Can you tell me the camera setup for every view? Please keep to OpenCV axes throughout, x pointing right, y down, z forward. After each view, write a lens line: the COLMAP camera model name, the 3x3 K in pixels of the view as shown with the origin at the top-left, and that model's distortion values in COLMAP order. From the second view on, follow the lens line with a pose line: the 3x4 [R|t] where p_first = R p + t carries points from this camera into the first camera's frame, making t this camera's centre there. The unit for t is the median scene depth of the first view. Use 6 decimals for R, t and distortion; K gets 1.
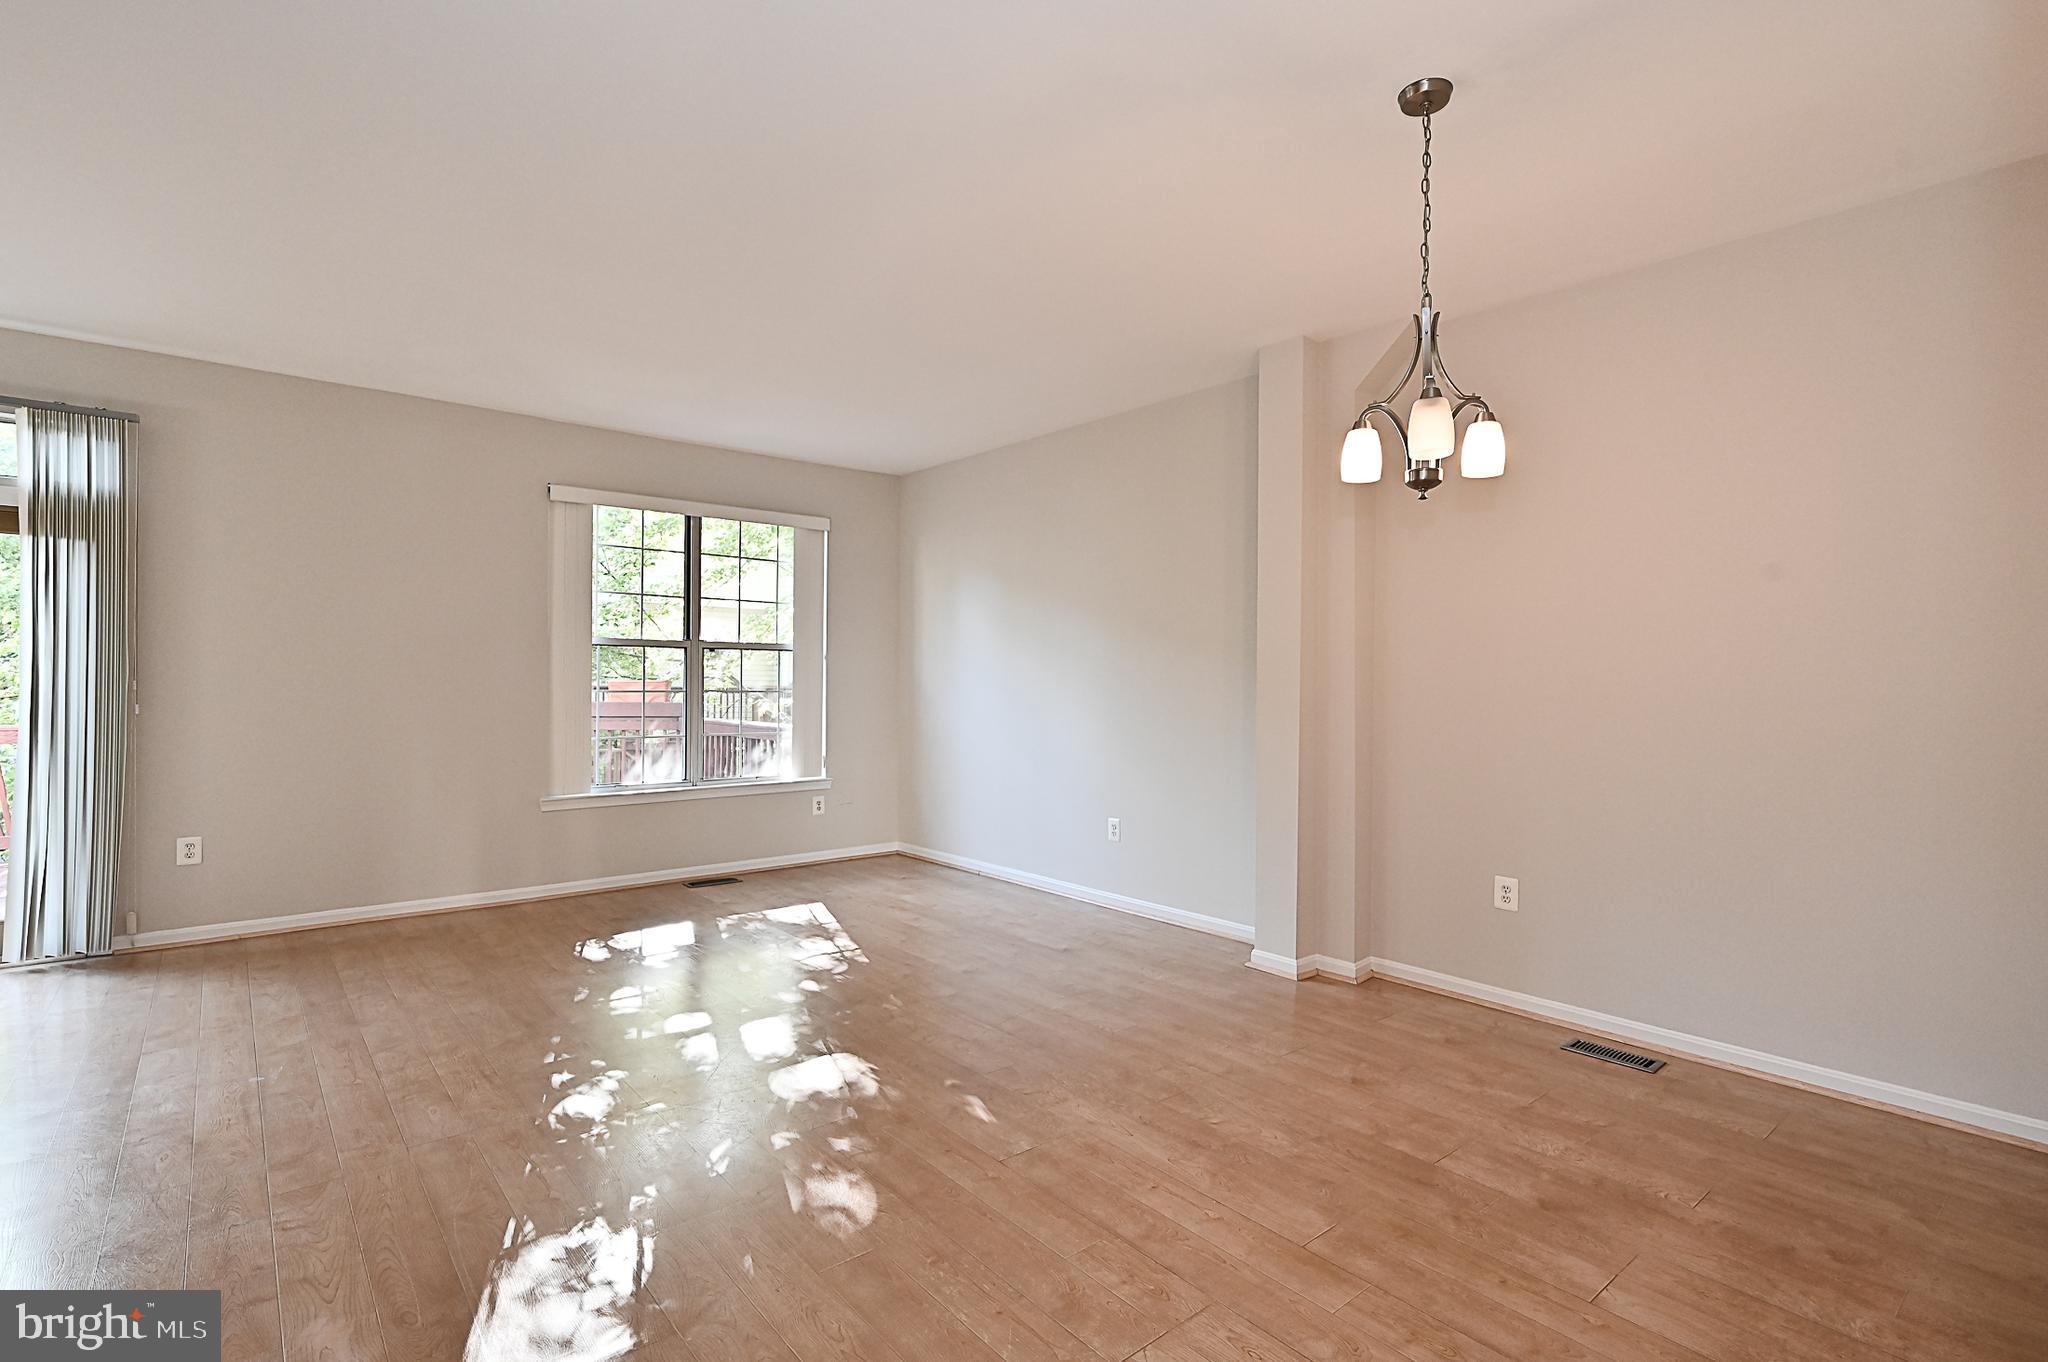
lens RADIAL K [[972.7, 0, 1029.4], [0, 972.7, 684.1], [0, 0, 1]] dist [0.000485, 0.000348]
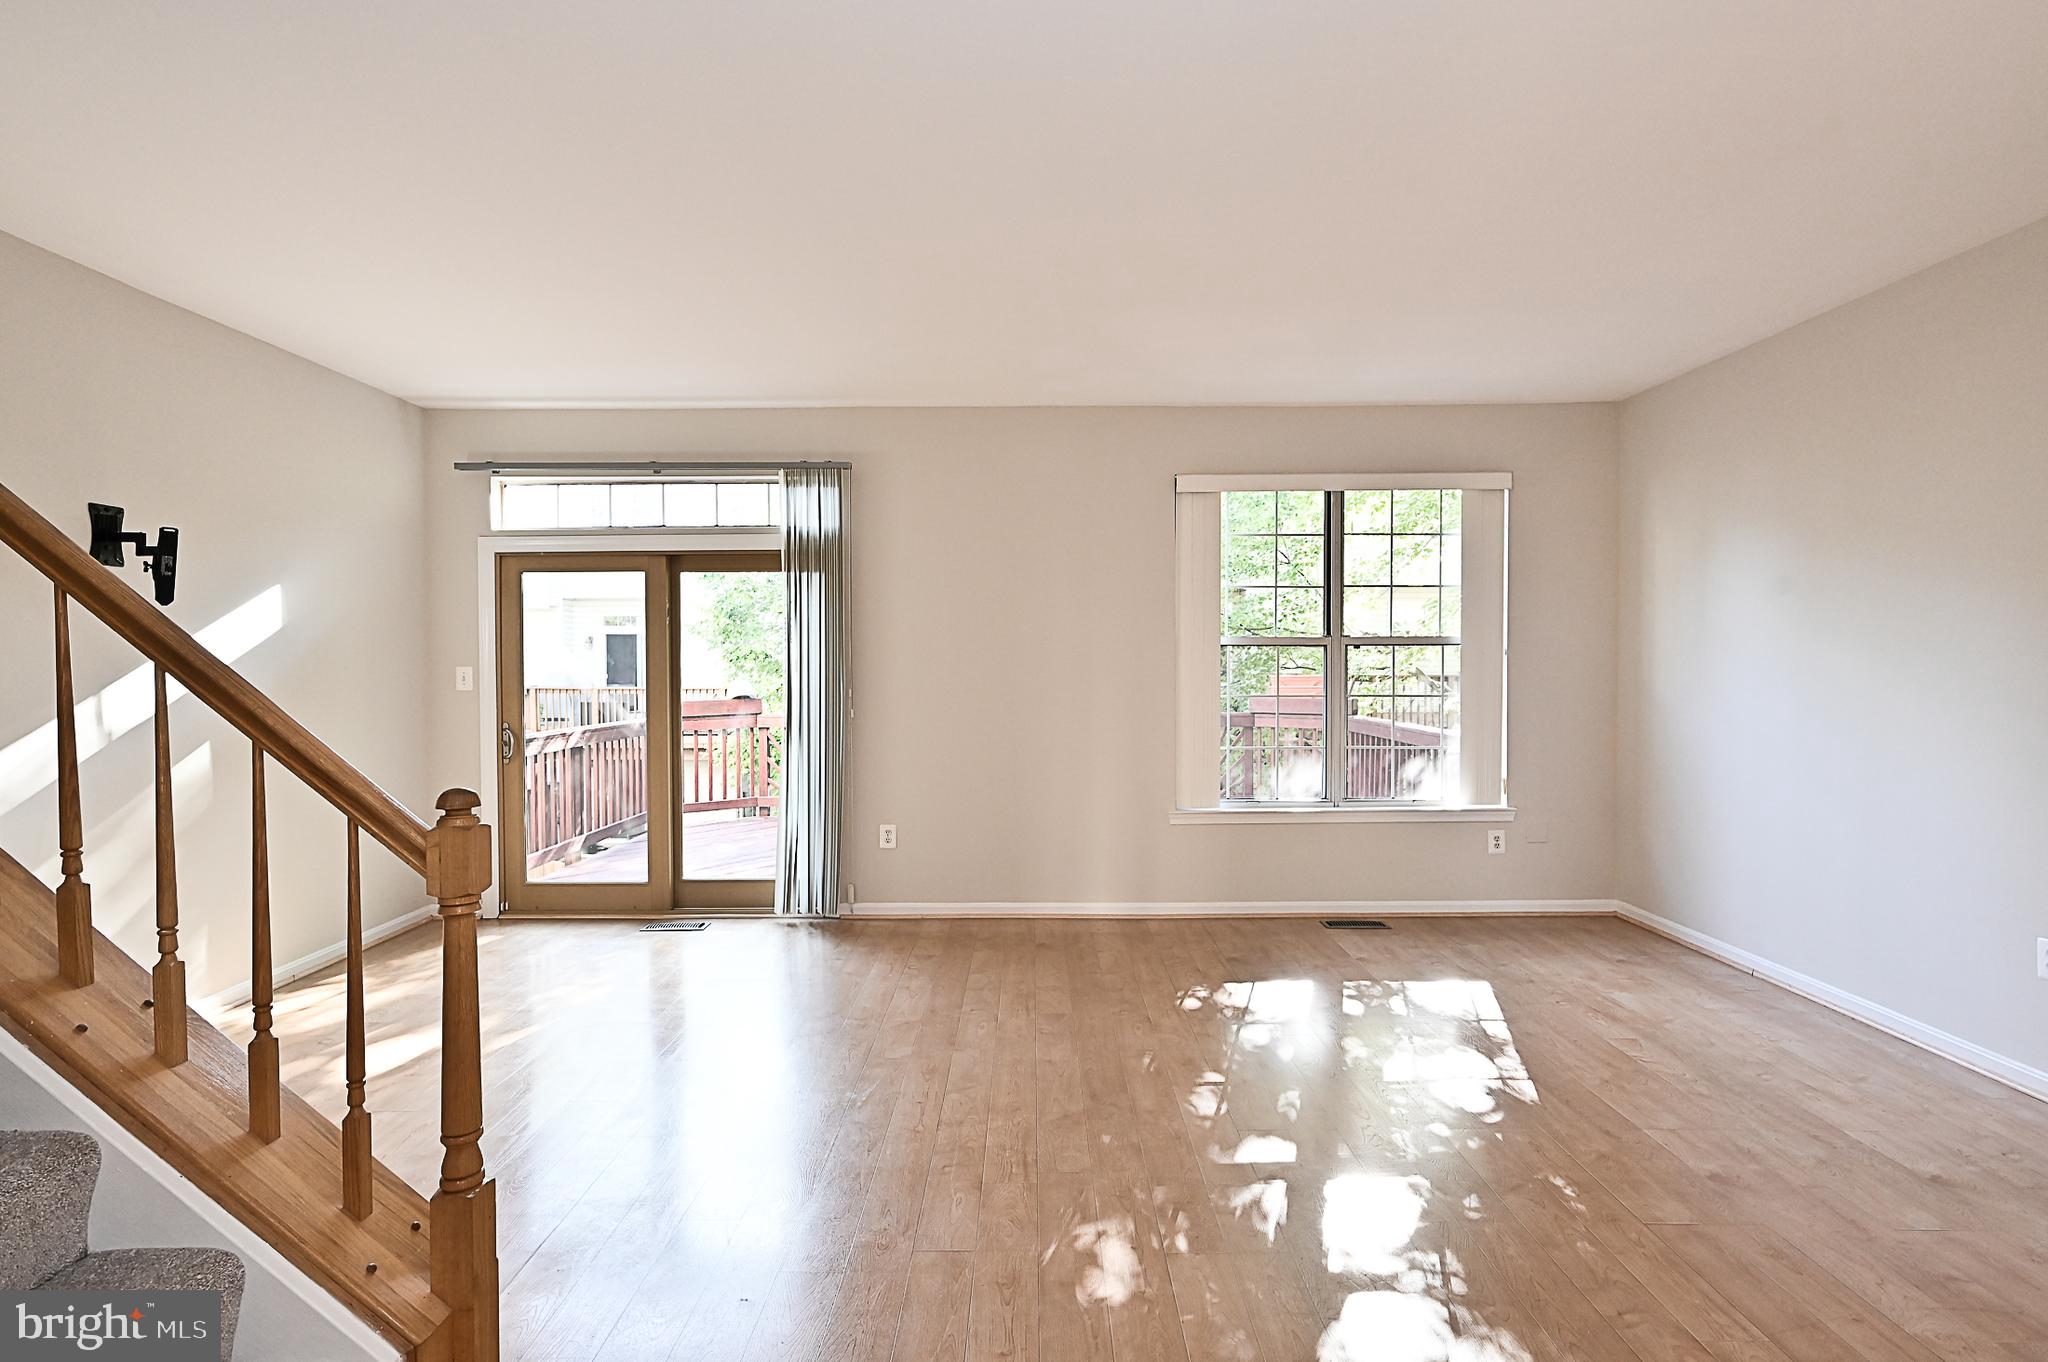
lens RADIAL K [[967.7, 0, 1019.0], [0, 967.7, 676.9], [0, 0, 1]] dist [-0.000137, 0.000107]
pose [[0.757282, 0.001053, -0.653087, 0.000687], [0.007904, 0.999911, 0.010777, -0.030403], [0.653040, -0.013323, 0.757206, 0.255453]]
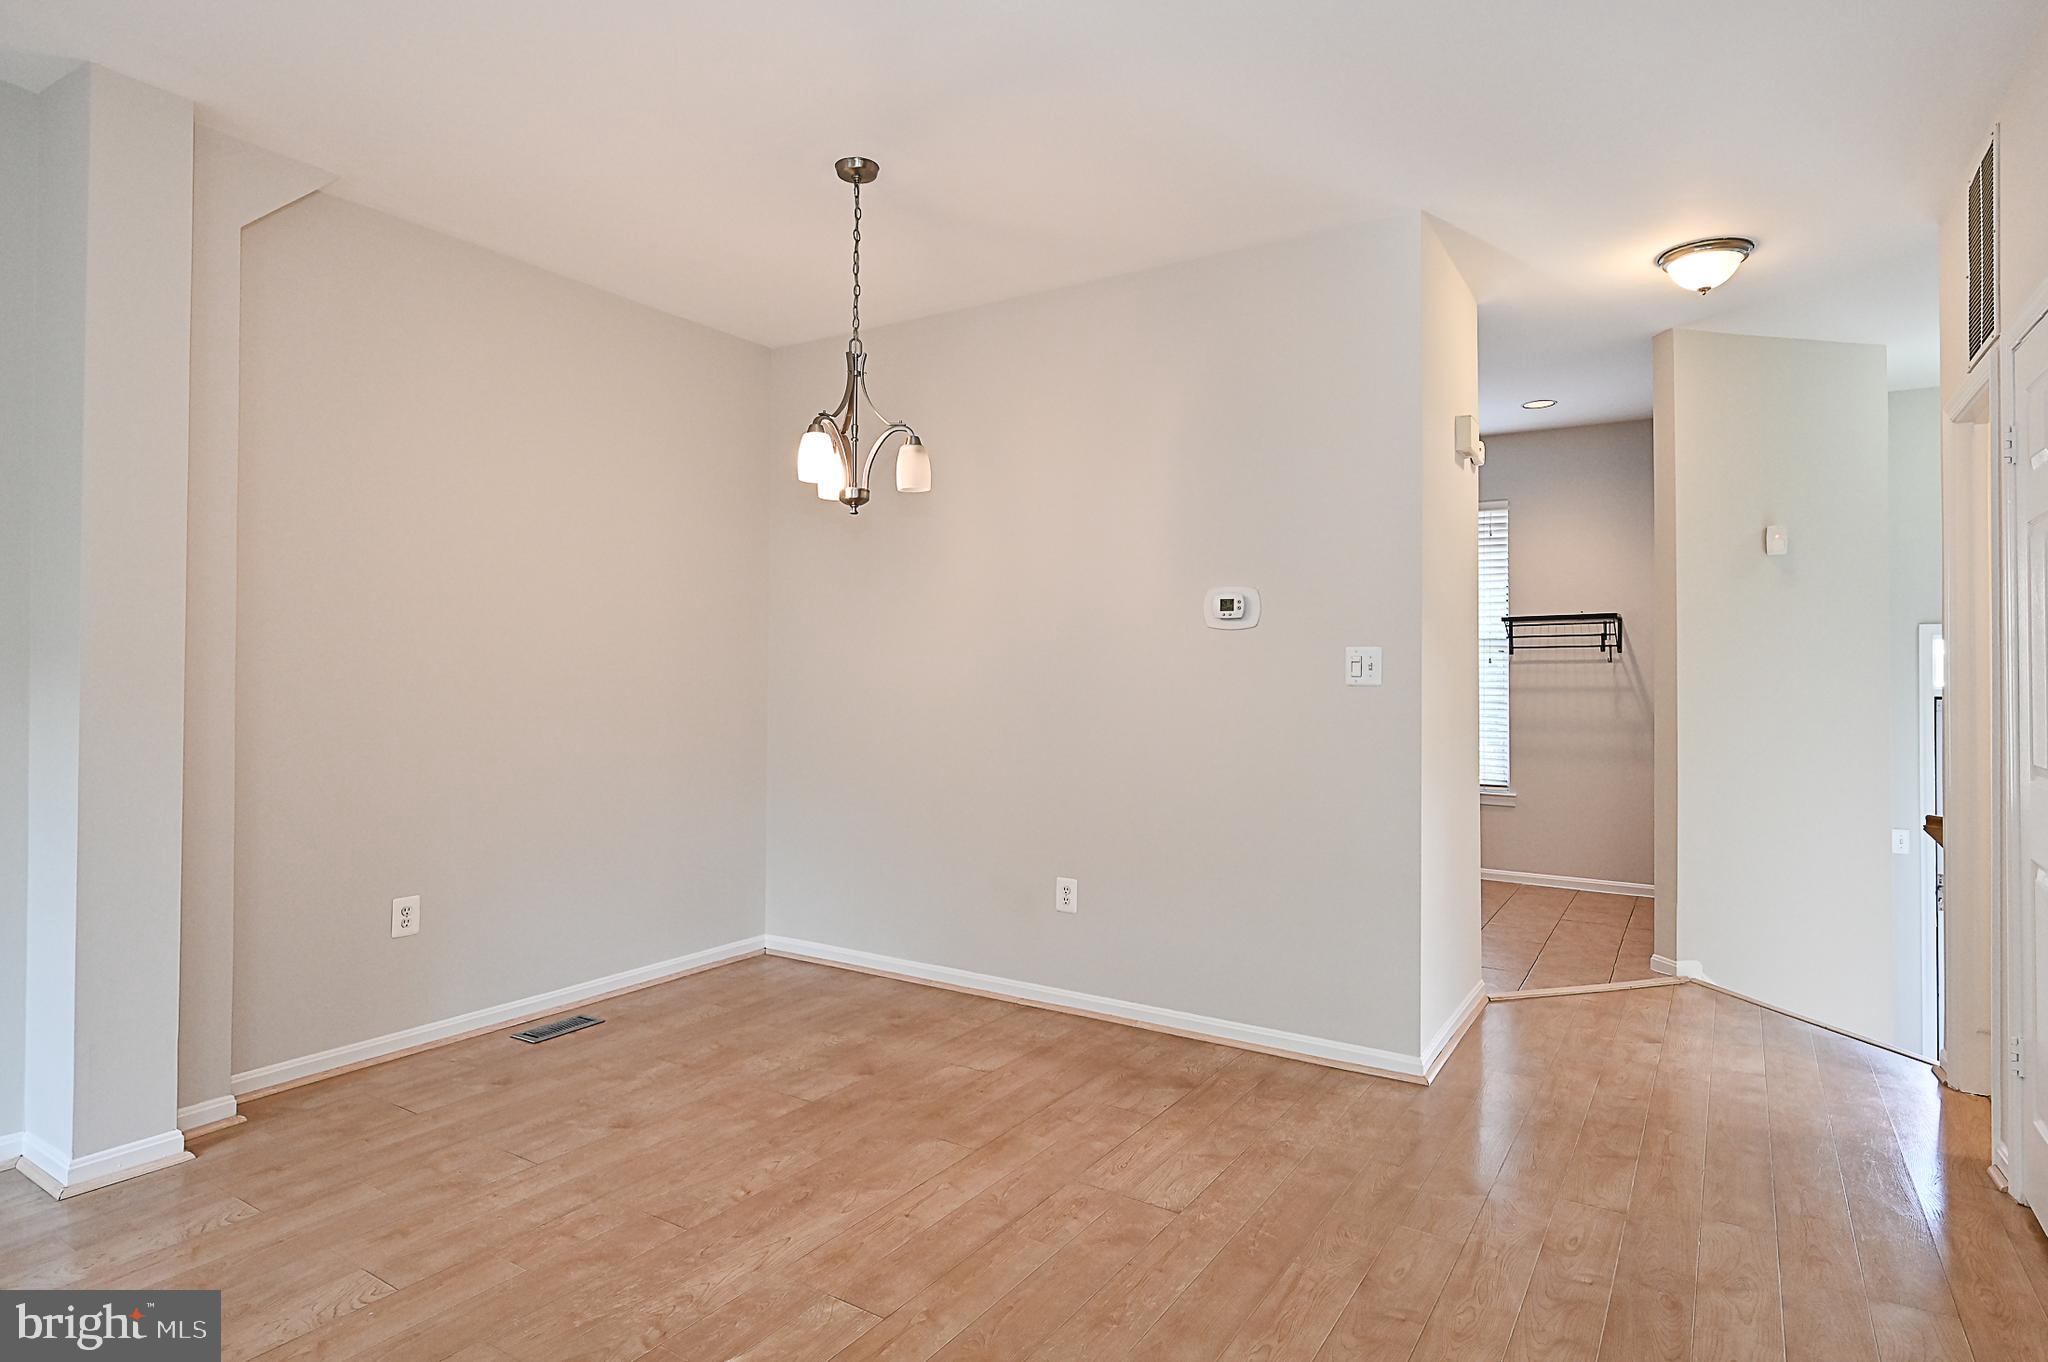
lens RADIAL K [[1073.8, 0, 1030.9], [0, 1073.8, 674.4], [0, 0, 1]] dist [-0.000433, 0.000087]
pose [[-0.296271, -0.011713, 0.955032, -0.523512], [-0.008631, 0.999917, 0.009586, -0.009872], [-0.955065, -0.005403, -0.296347, 0.702482]]
